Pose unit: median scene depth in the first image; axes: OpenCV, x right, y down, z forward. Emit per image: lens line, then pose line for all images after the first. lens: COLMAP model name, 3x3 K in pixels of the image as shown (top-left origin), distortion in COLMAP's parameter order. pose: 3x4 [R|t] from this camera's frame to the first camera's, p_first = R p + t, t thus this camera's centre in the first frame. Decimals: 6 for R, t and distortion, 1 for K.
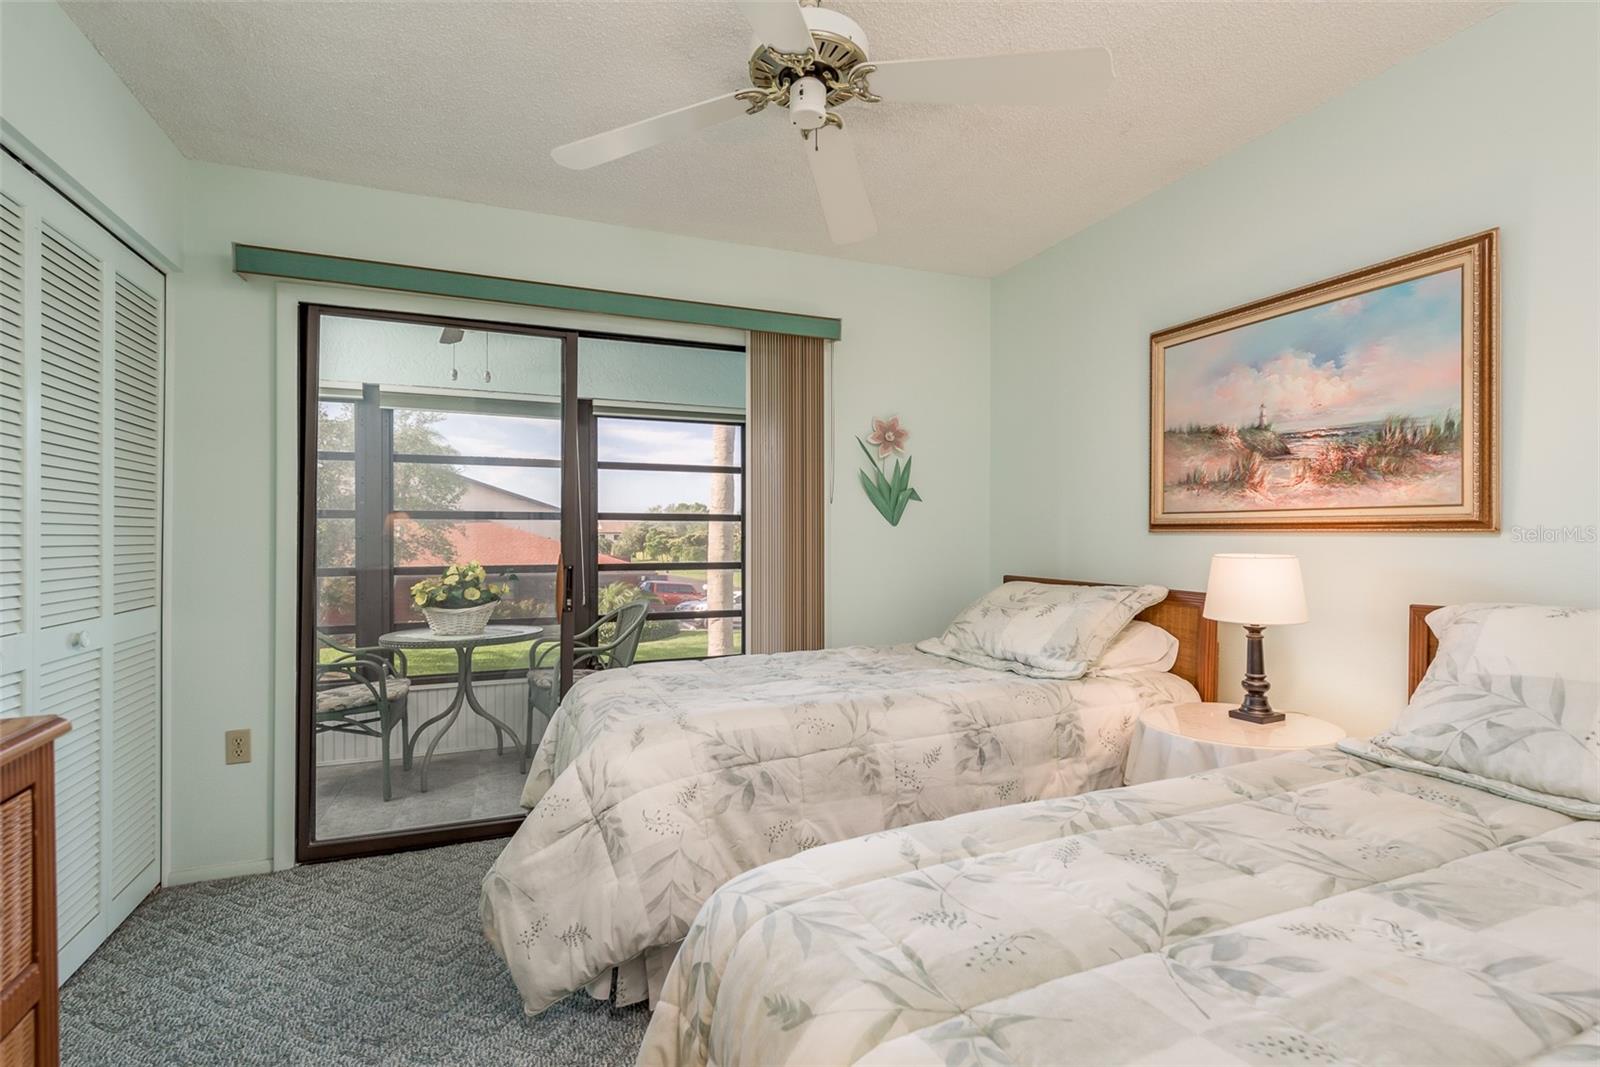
lens RADIAL K [[772.1, 0, 802.2], [0, 772.1, 538.0], [0, 0, 1]] dist [0.012043, -0.000714]
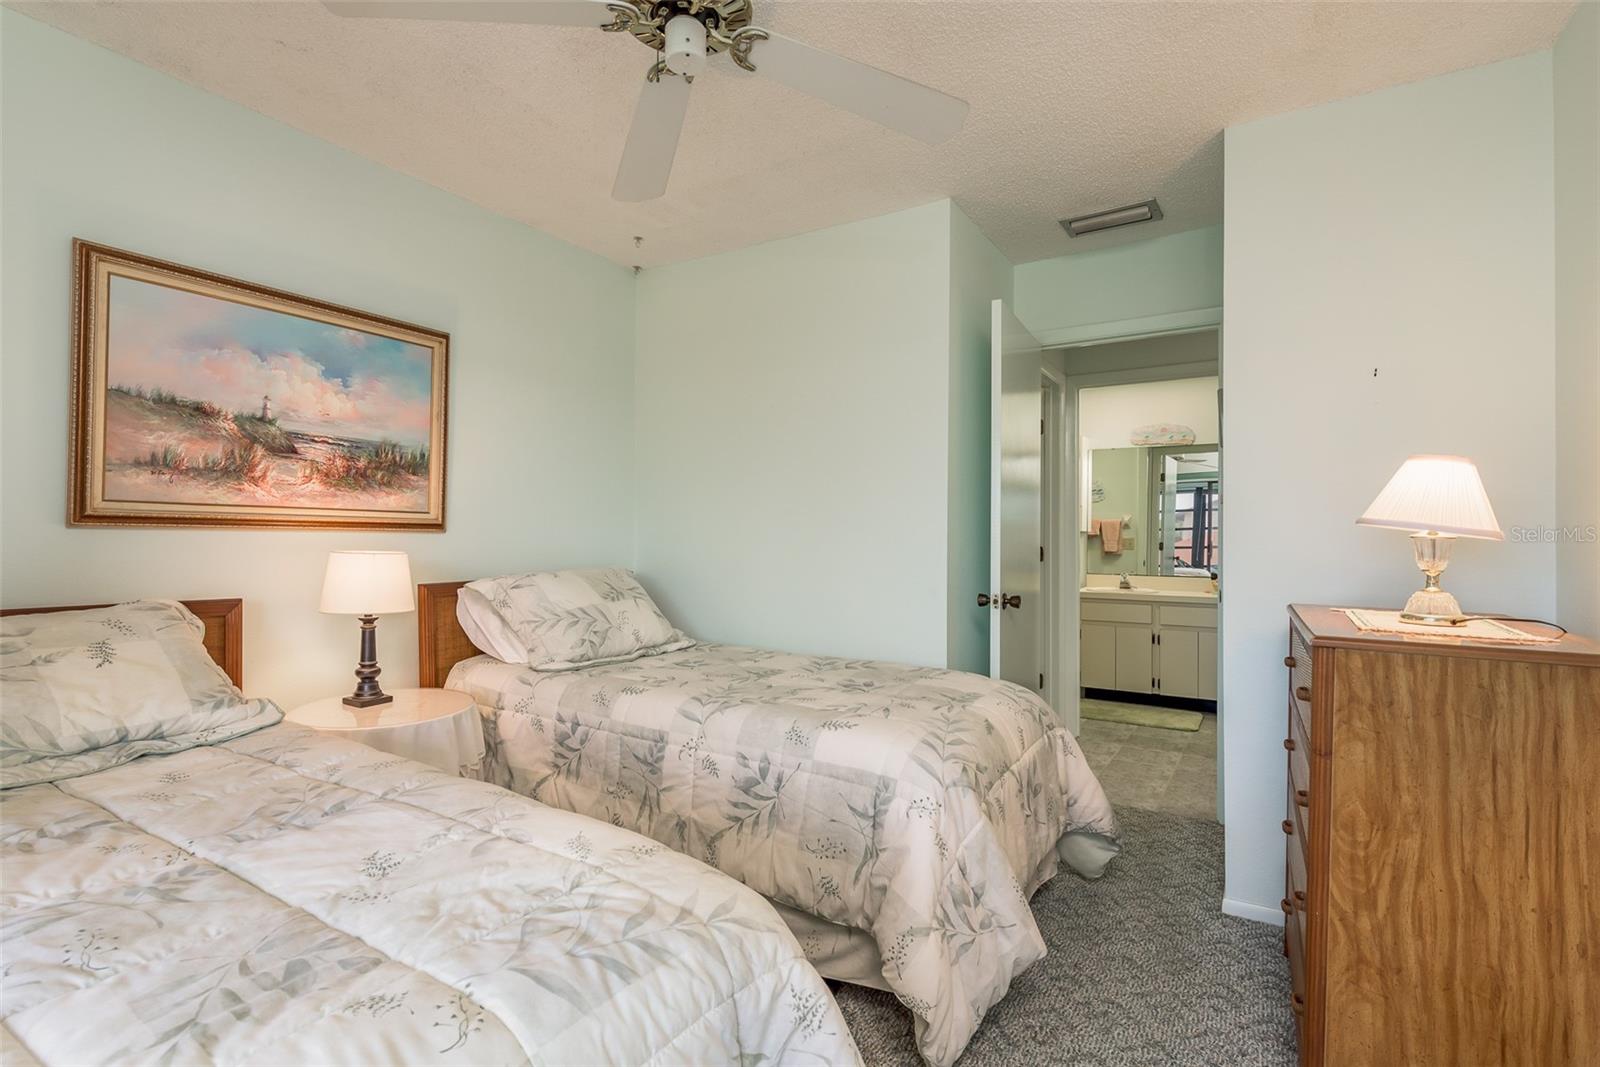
lens RADIAL K [[772.1, 0, 795.9], [0, 772.1, 529.9], [0, 0, 1]] dist [0.012043, -0.000714]
pose [[-0.600046, 0.012332, 0.799870, -0.600708], [0.004384, 0.999917, -0.012127, 0.008059], [-0.799953, -0.003770, -0.600050, 1.118469]]
